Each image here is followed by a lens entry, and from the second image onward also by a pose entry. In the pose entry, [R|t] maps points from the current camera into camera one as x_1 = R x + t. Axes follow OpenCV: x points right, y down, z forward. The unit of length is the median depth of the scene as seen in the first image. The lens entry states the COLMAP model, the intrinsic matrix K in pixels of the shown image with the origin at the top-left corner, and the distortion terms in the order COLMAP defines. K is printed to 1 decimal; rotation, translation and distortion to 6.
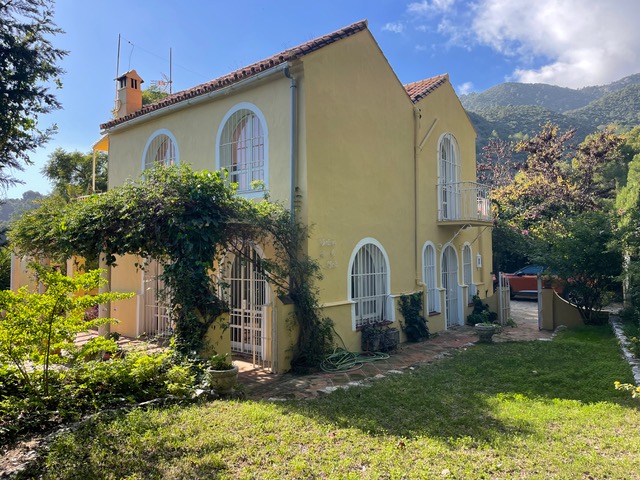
lens RADIAL K [[488.5, 0, 319.9], [0, 488.5, 234.4], [0, 0, 1]] dist [0.102517, -0.132160]
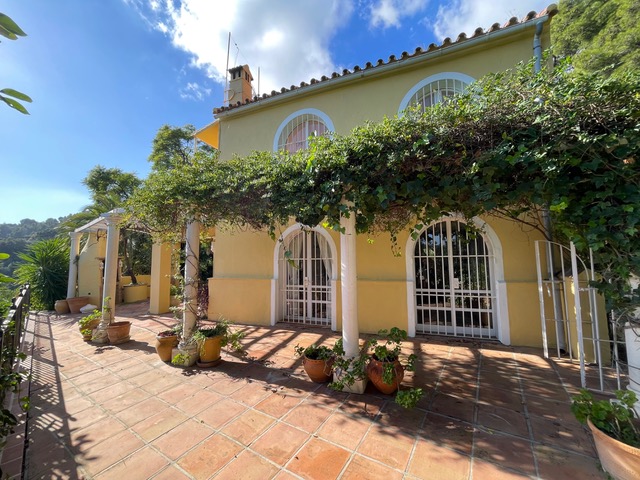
lens RADIAL K [[260.2, 0, 320.1], [0, 260.2, 238.4], [0, 0, 1]] dist [-0.002806, -0.000446]
pose [[0.947191, 0.025221, 0.319677, -0.503559], [-0.008378, 0.998508, -0.053952, 0.080205], [-0.320560, 0.048424, 0.945989, 0.573841]]
